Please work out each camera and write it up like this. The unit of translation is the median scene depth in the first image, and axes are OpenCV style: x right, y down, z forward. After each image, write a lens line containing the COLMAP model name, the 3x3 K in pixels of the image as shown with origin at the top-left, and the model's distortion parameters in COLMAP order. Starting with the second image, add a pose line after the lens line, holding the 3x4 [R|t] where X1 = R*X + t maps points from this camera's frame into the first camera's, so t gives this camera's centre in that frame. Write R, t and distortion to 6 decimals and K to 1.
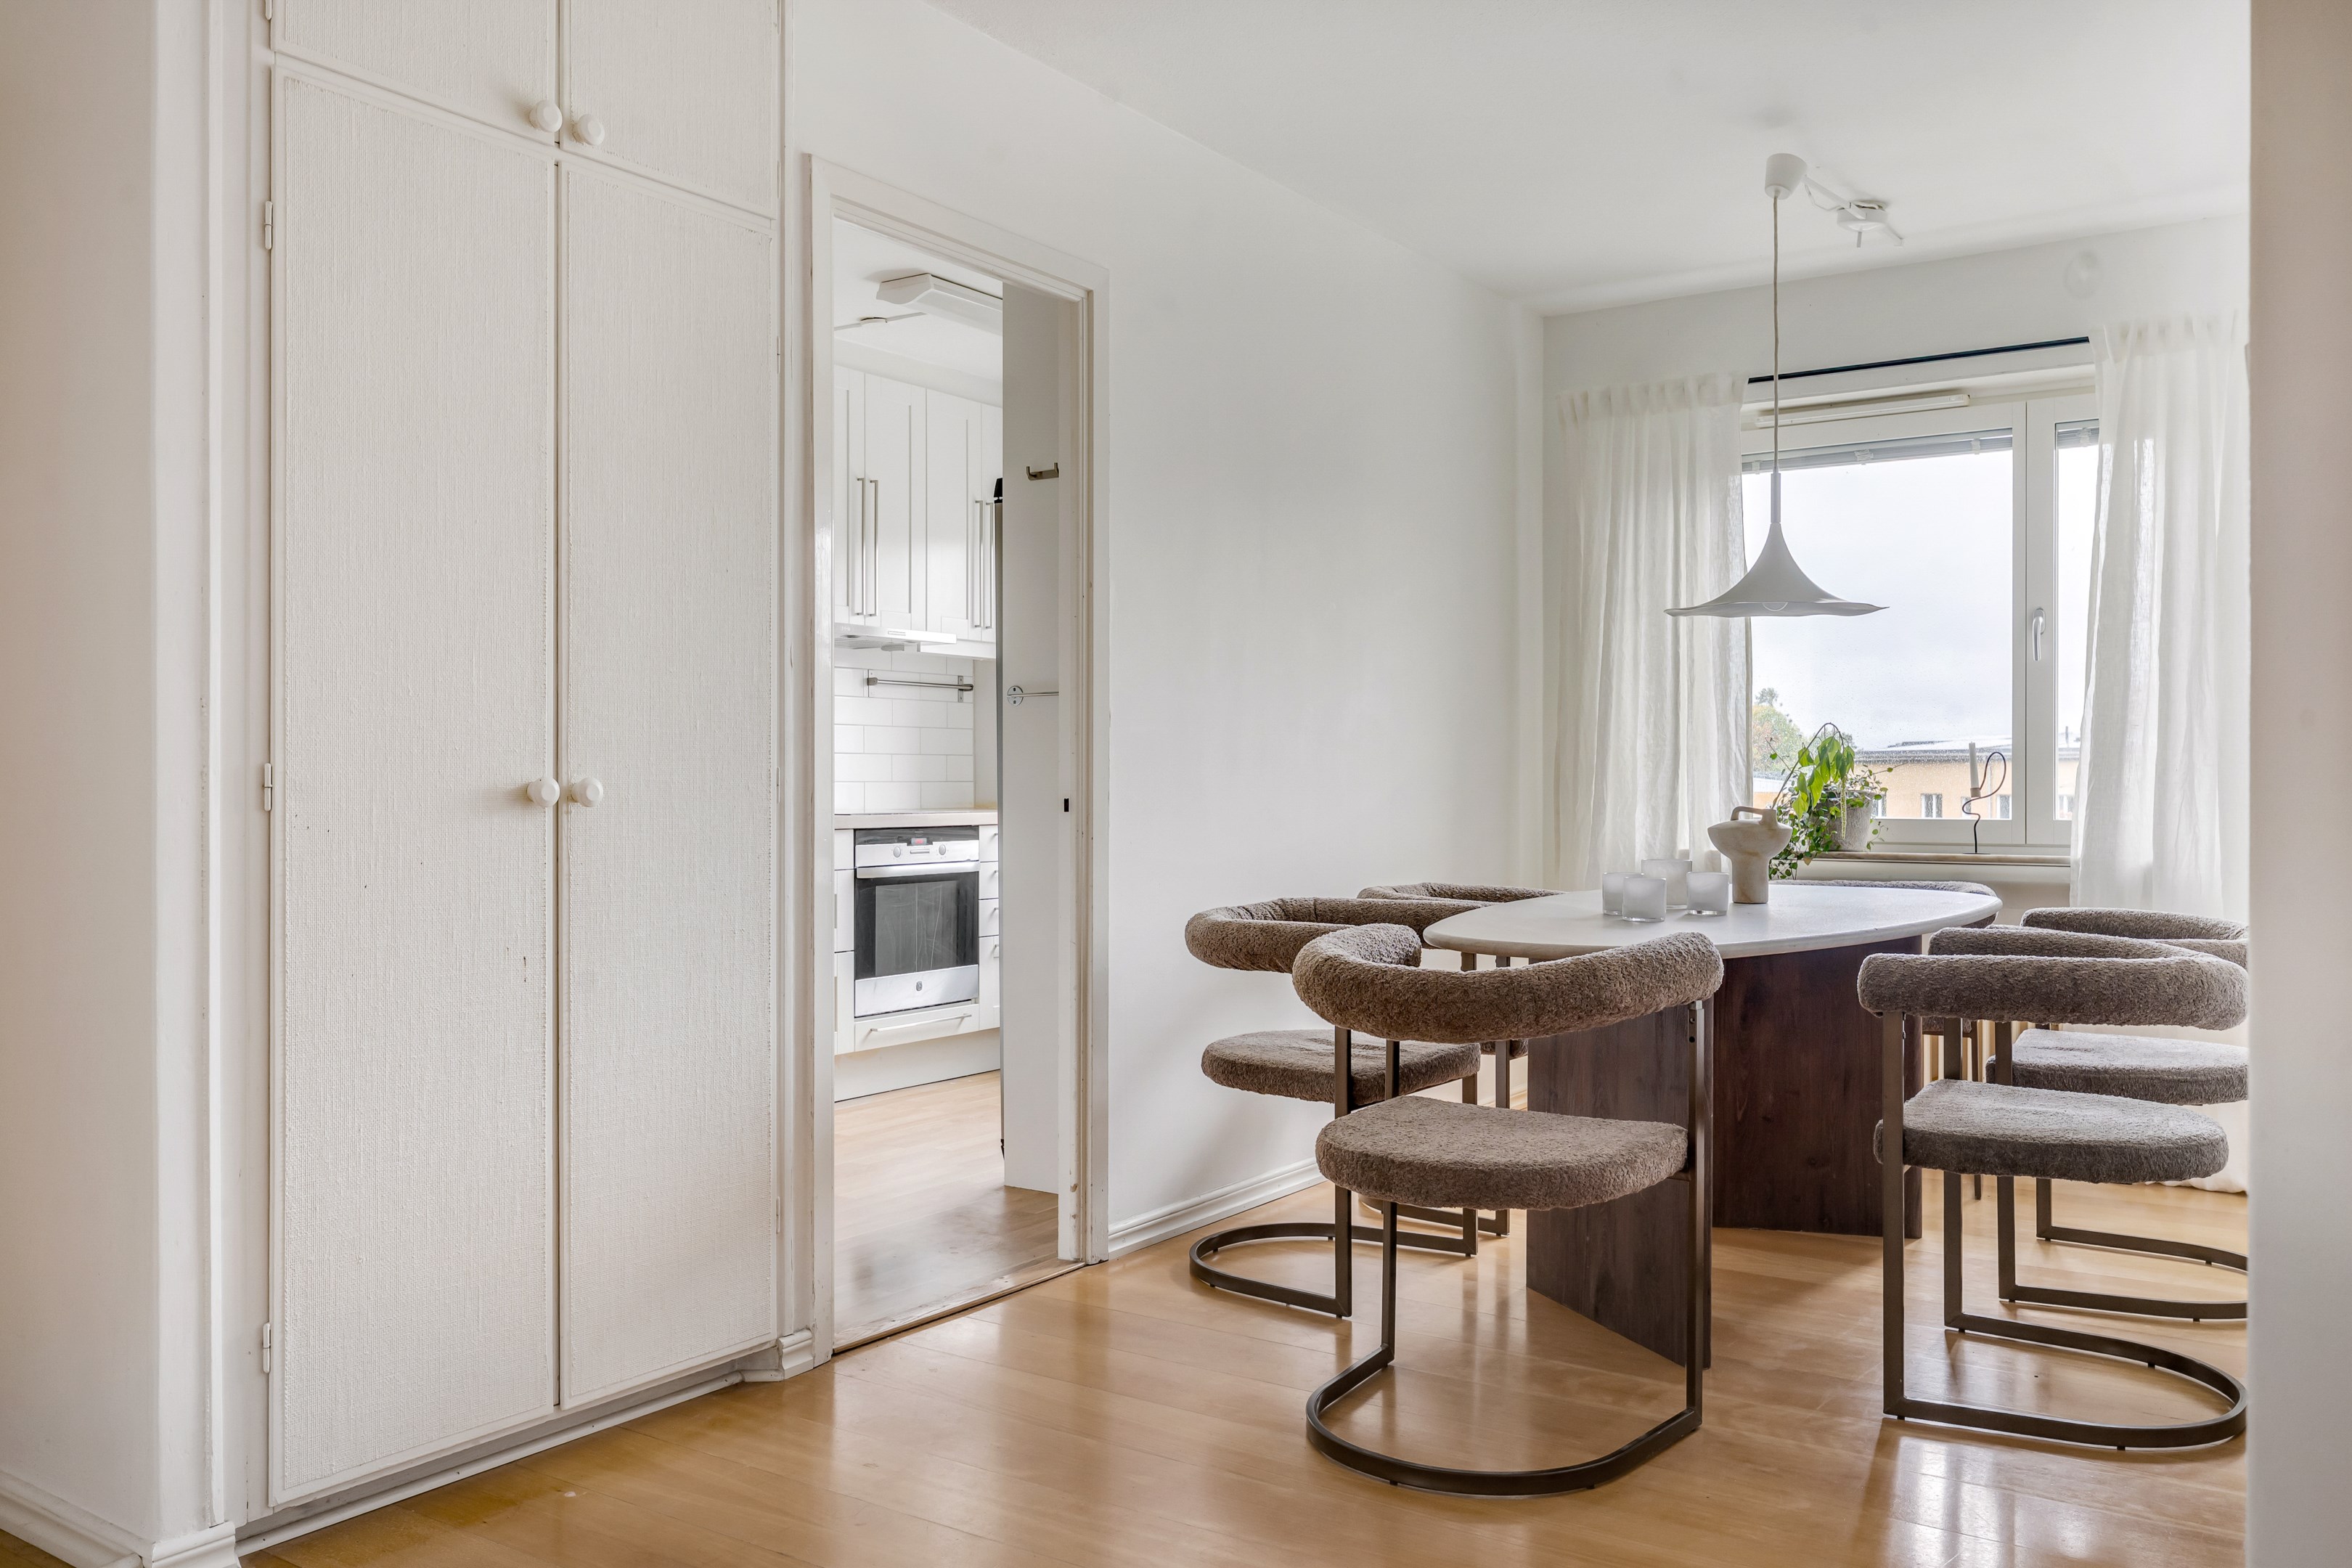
lens RADIAL K [[1875.5, 0, 1174.3], [0, 1875.5, 782.1], [0, 0, 1]] dist [-0.005103, -0.052626]
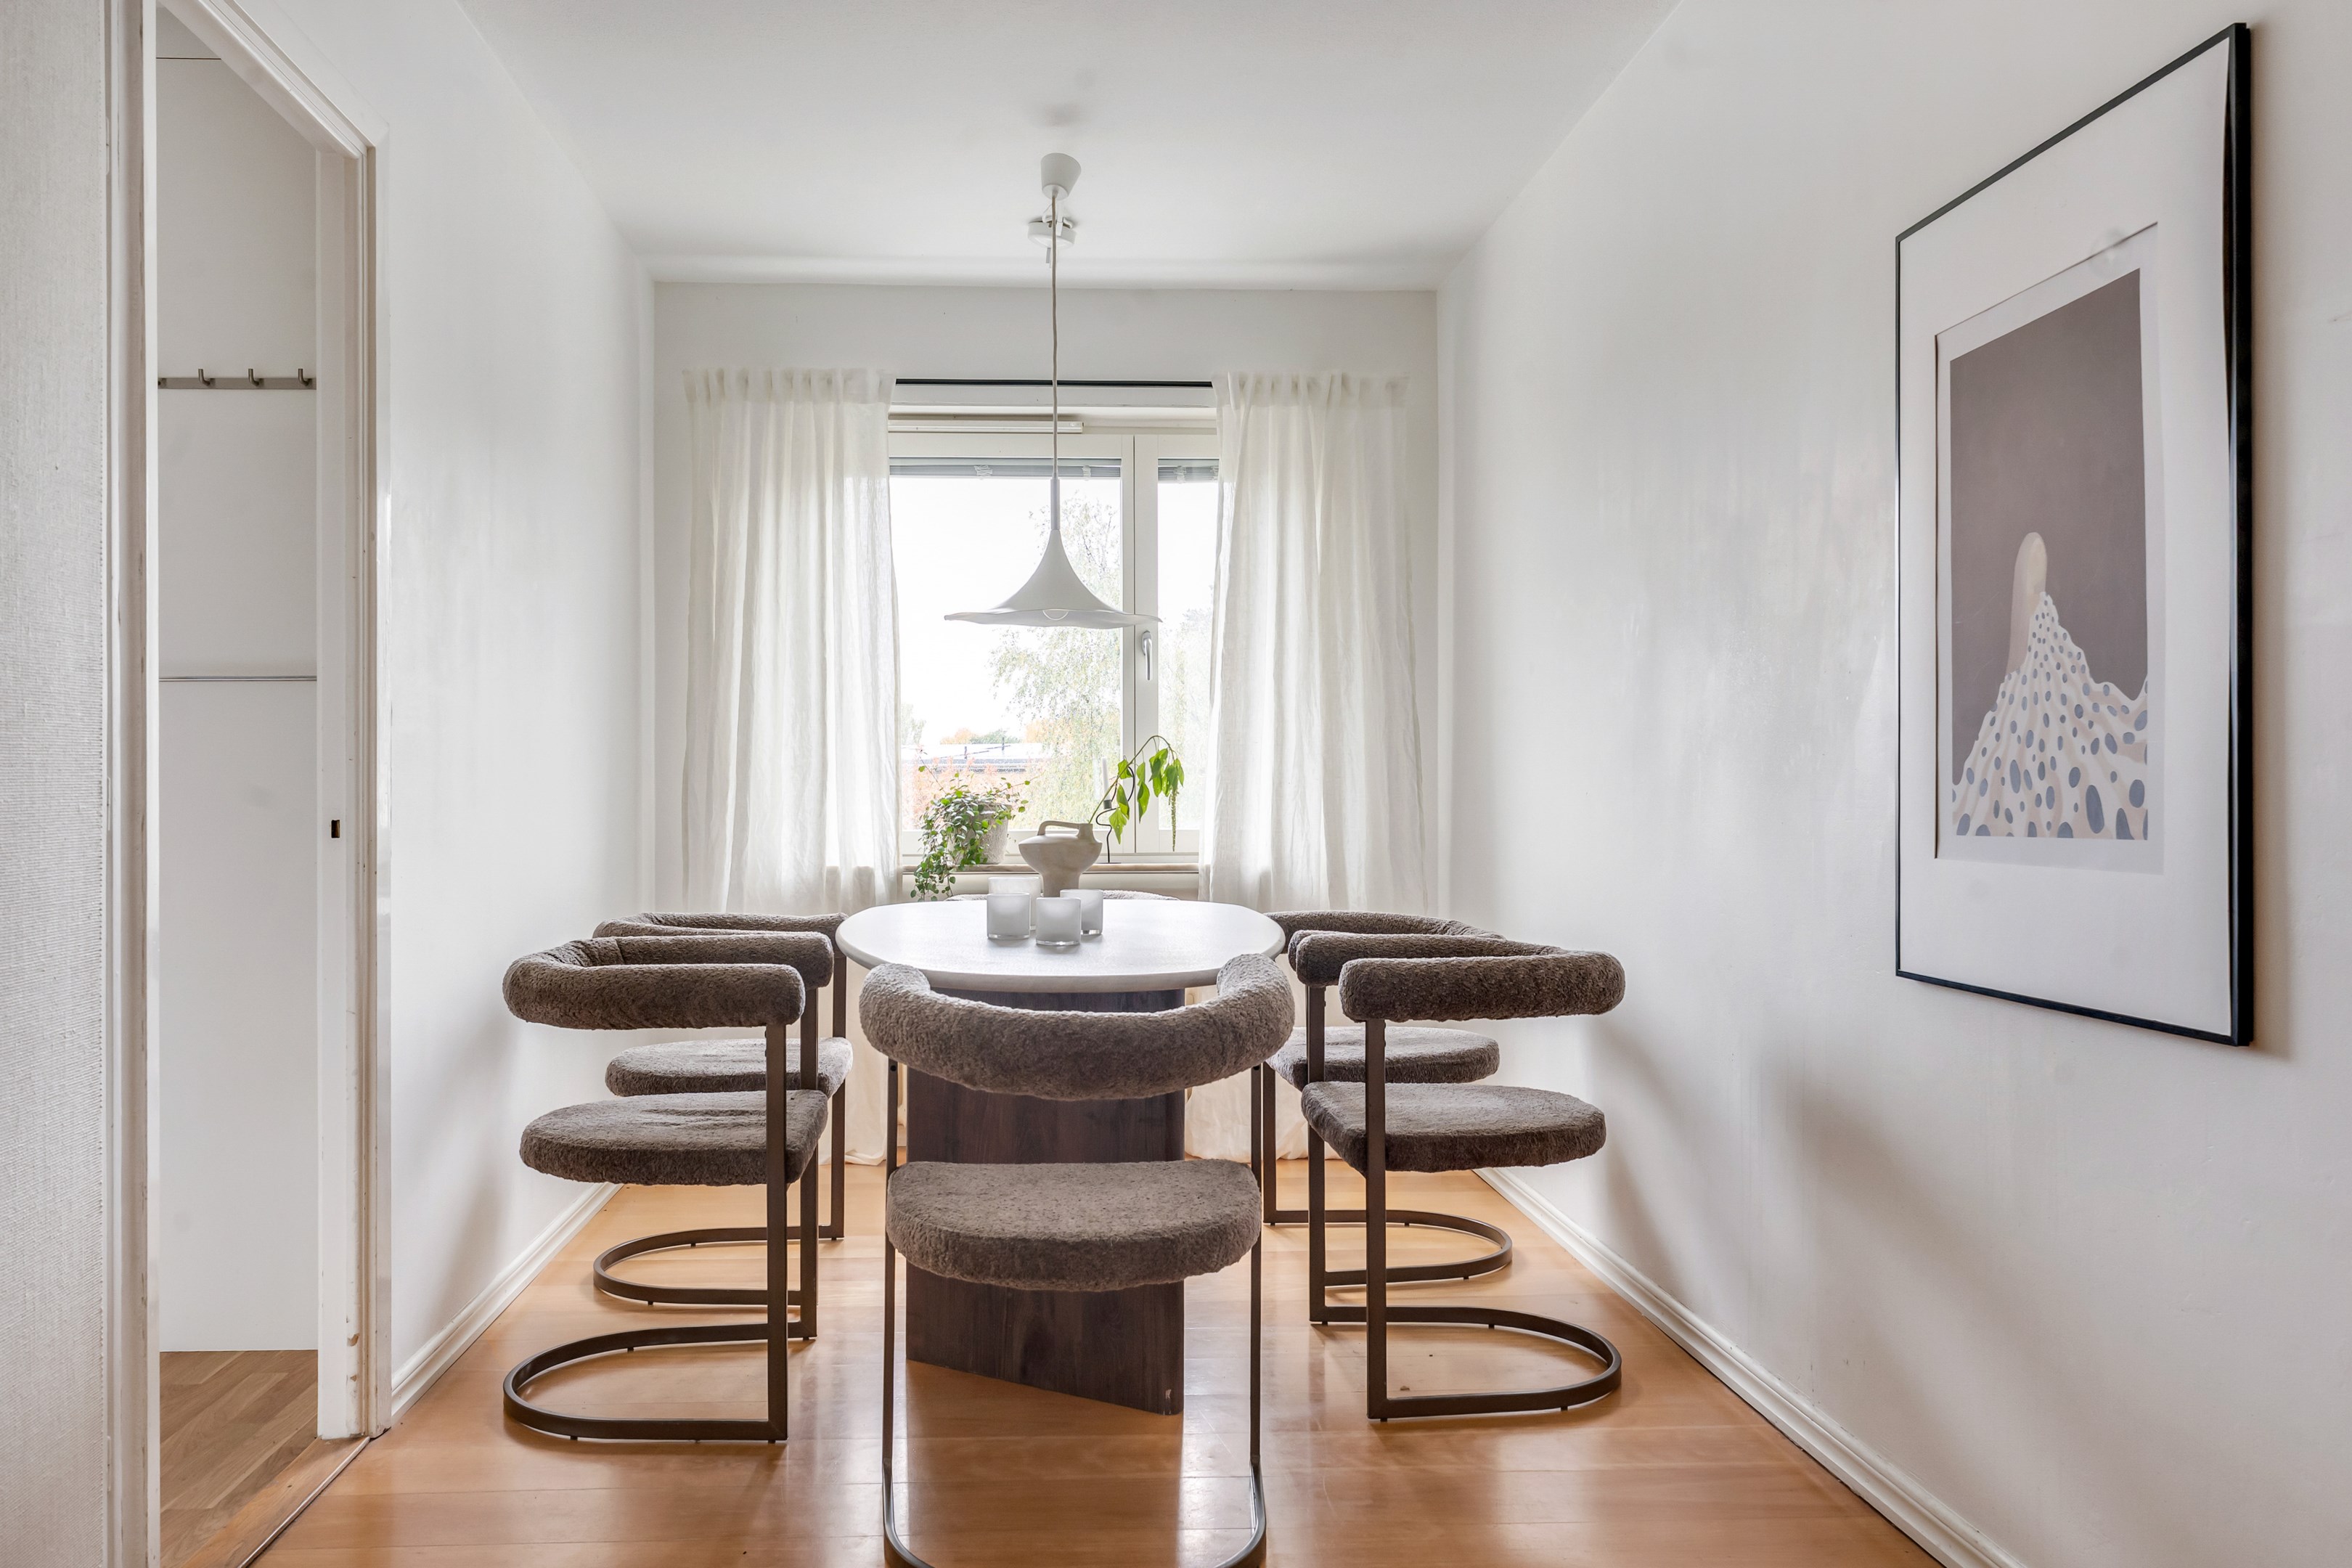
lens RADIAL K [[1875.5, 0, 1179.9], [0, 1875.5, 788.2], [0, 0, 1]] dist [-0.005103, -0.052626]
pose [[0.778873, -0.000045, 0.627181, -0.243076], [0.001679, 0.999997, -0.002014, -0.001691], [-0.627179, 0.002622, 0.778871, 0.196450]]
